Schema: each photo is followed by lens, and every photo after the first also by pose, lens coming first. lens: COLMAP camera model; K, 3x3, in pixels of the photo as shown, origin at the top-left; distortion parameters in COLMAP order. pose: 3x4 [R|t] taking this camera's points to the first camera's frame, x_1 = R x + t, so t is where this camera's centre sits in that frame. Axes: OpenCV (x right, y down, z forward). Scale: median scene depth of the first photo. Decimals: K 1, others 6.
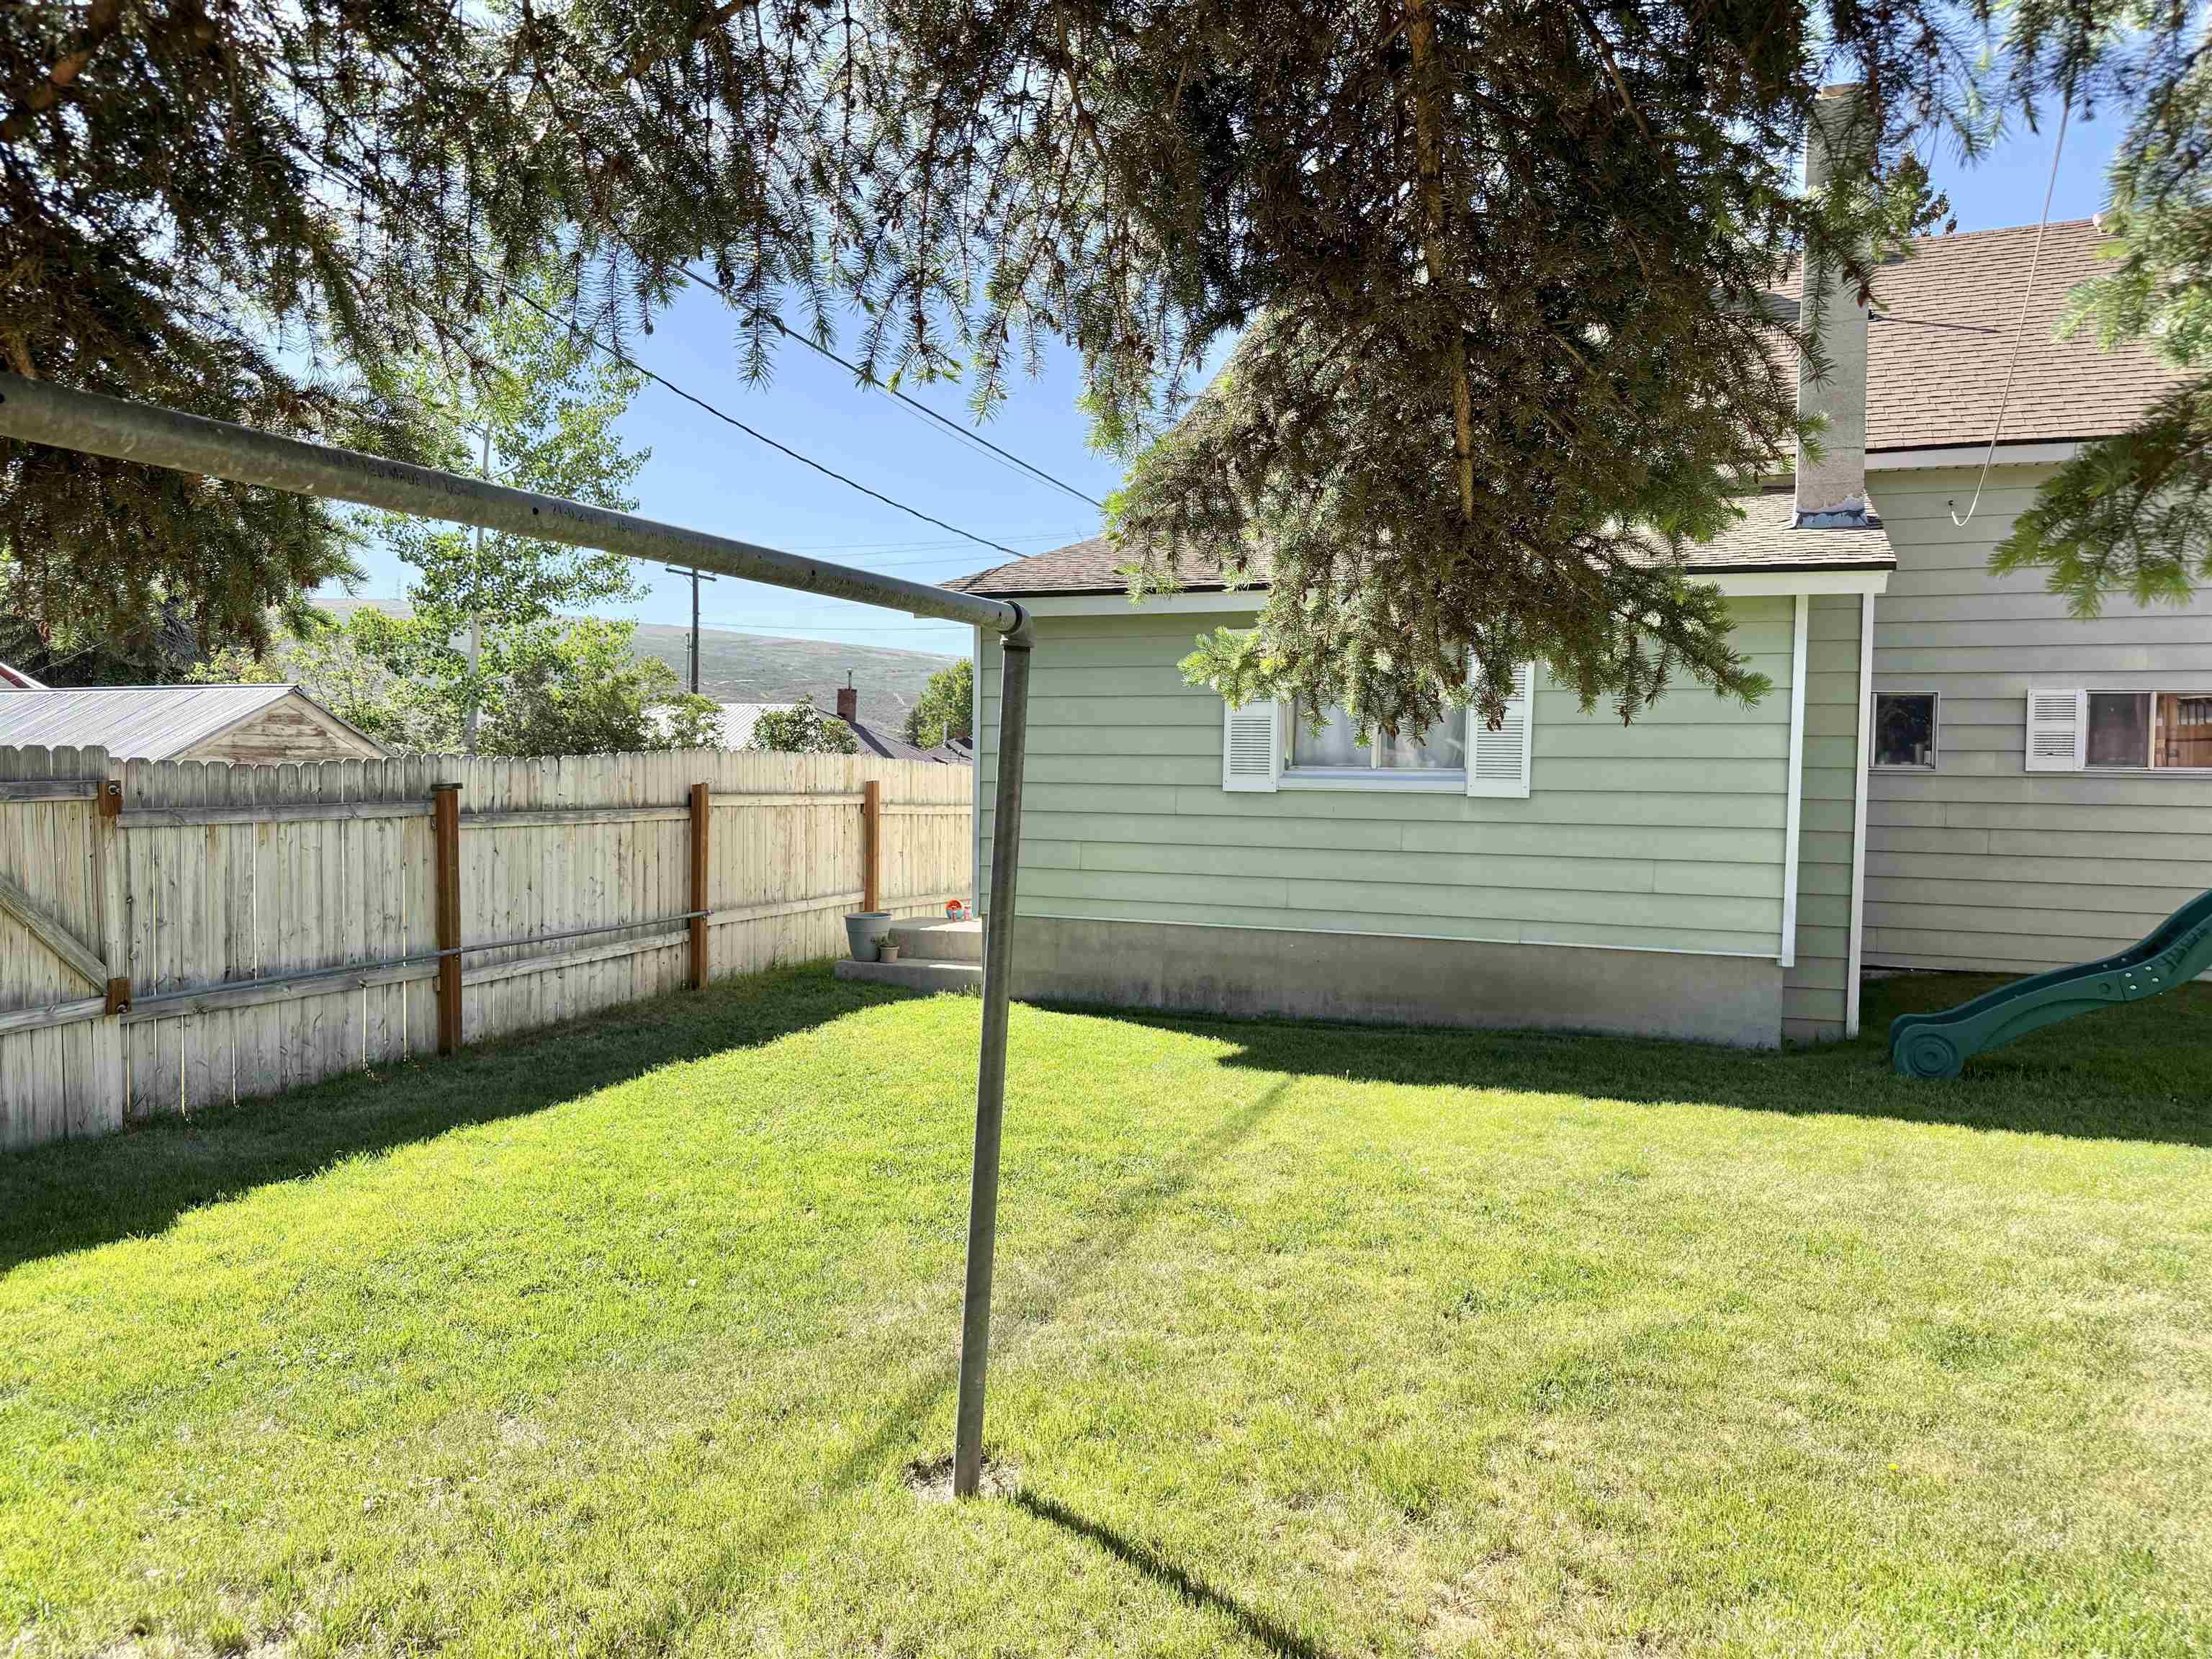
lens RADIAL K [[1578.7, 0, 1100.7], [0, 1578.7, 831.2], [0, 0, 1]] dist [0.046419, -0.036553]
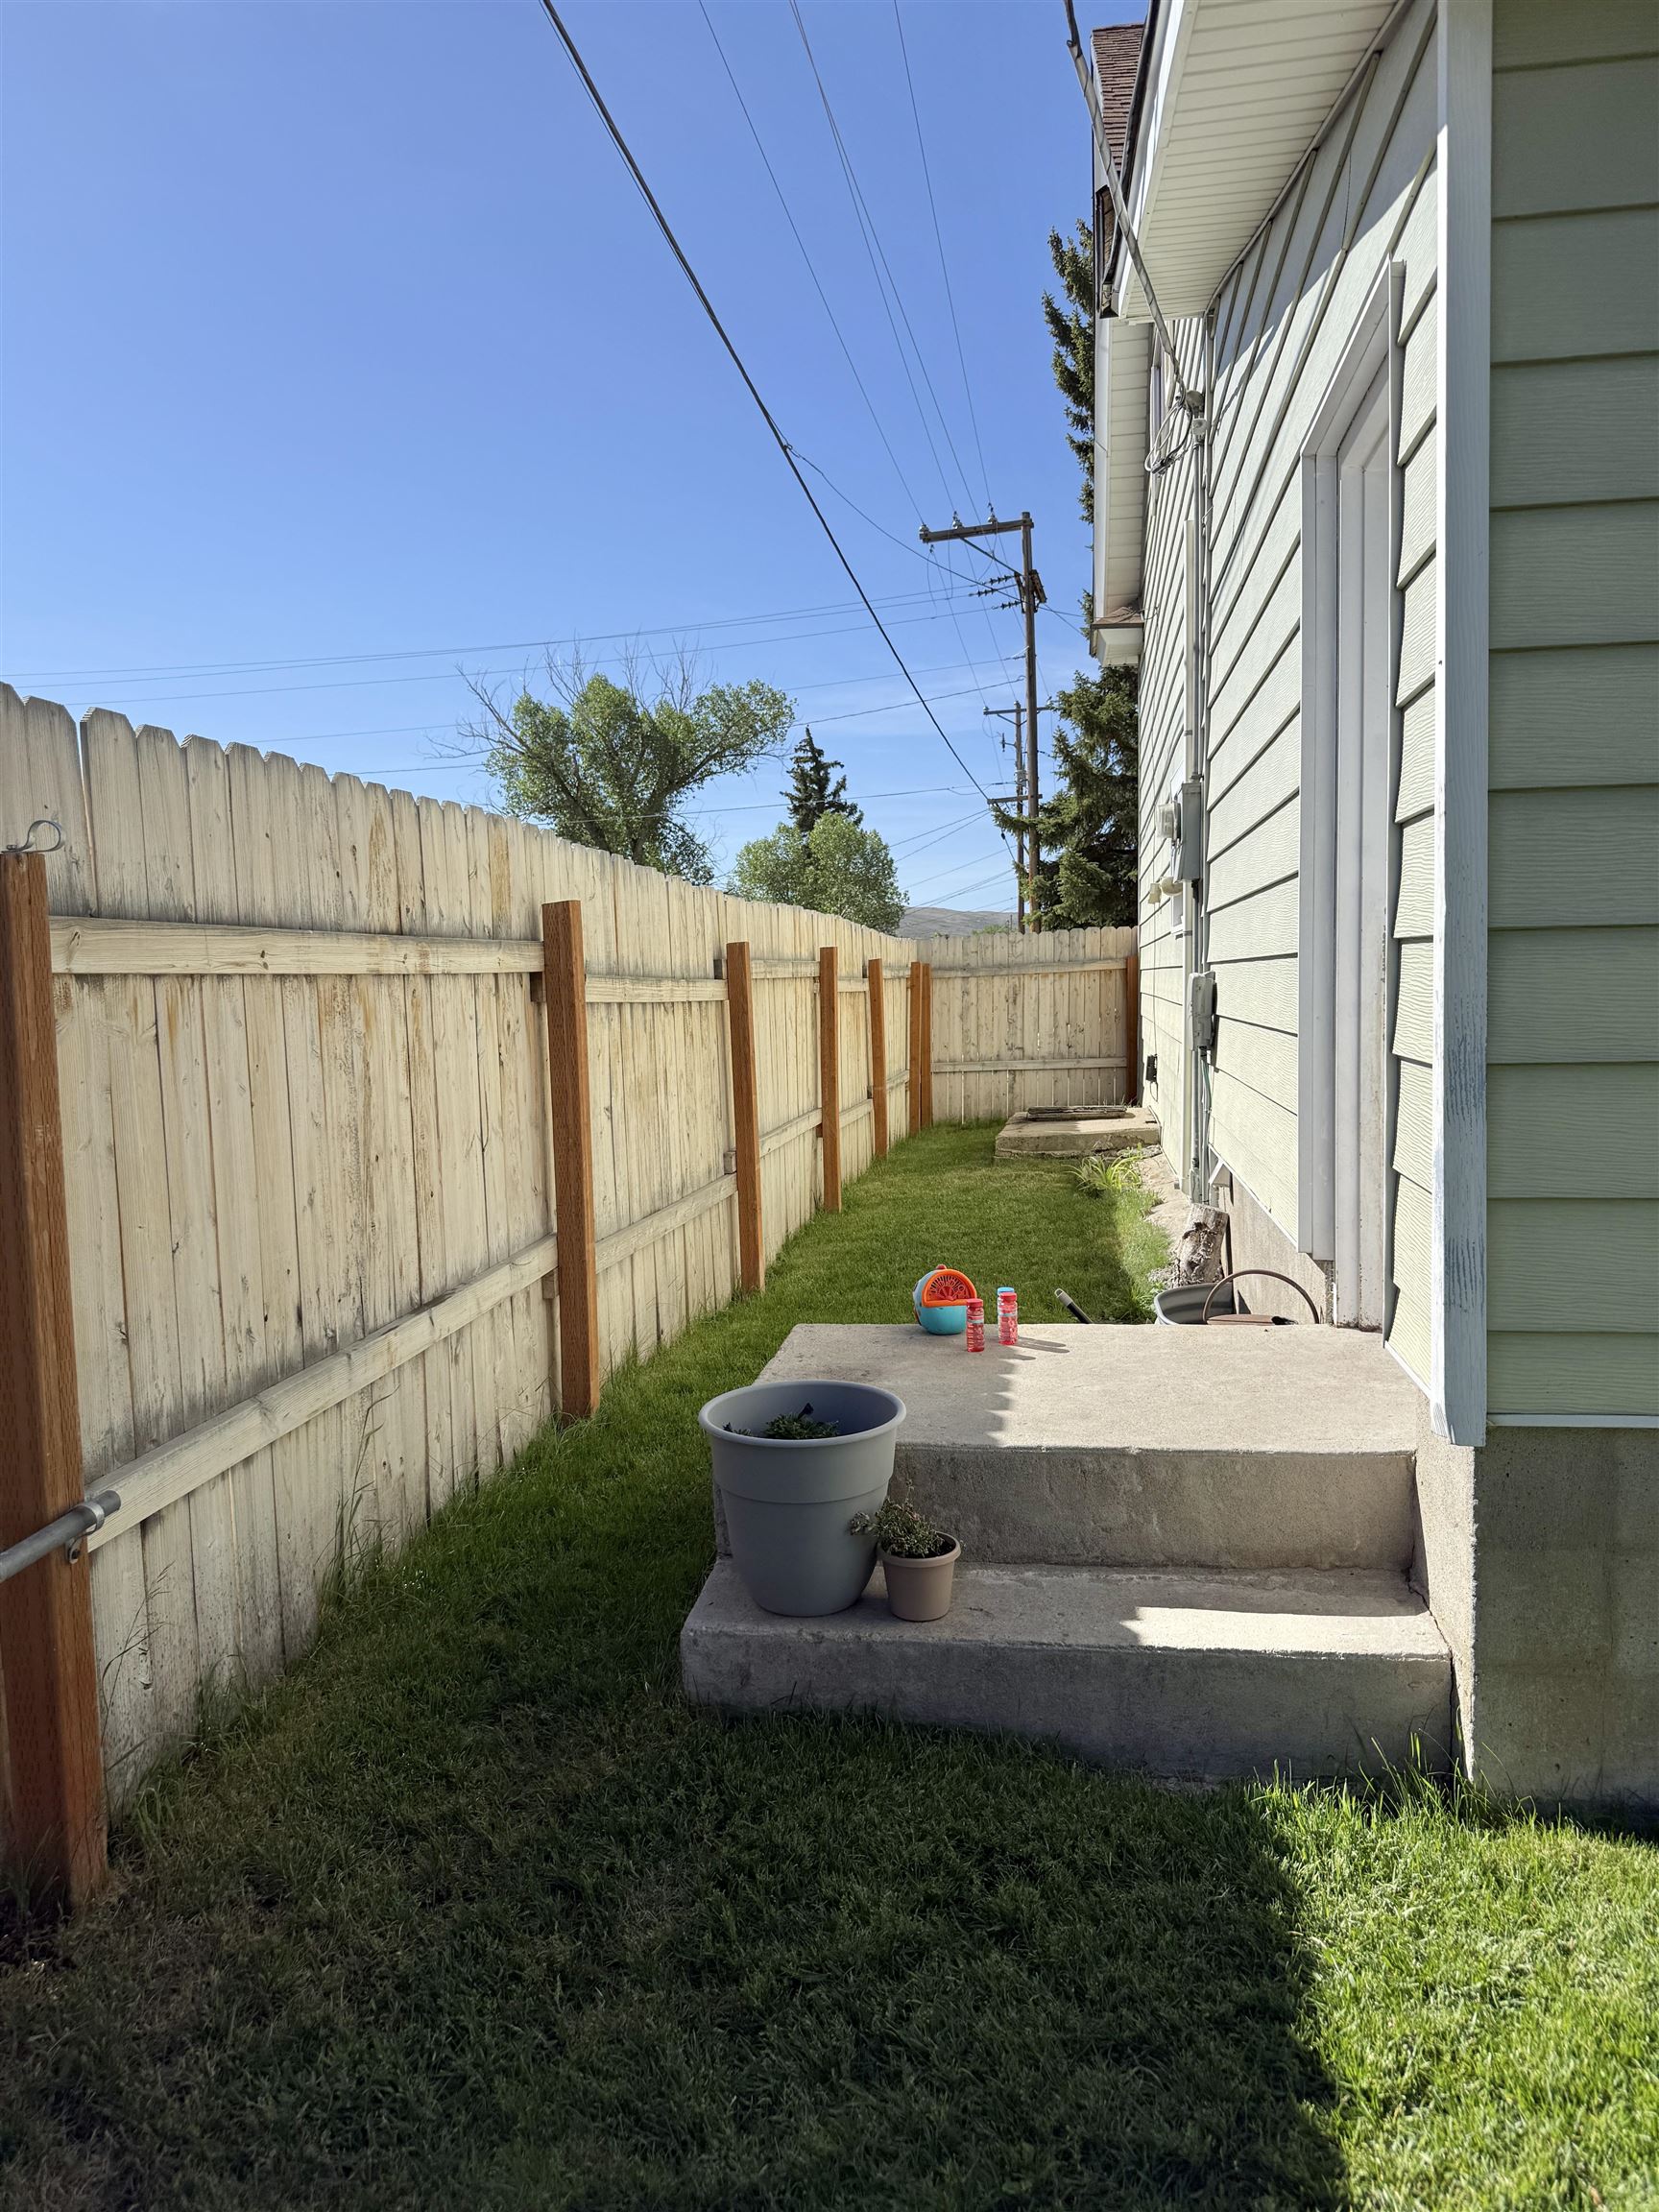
lens RADIAL K [[1578.7, 0, 825.8], [0, 1578.7, 1110.6], [0, 0, 1]] dist [0.046419, -0.036553]
pose [[0.969738, -0.054503, 0.237989, -0.174961], [0.042406, 0.997549, 0.055660, -0.004633], [-0.240439, -0.043884, 0.969672, 0.678984]]
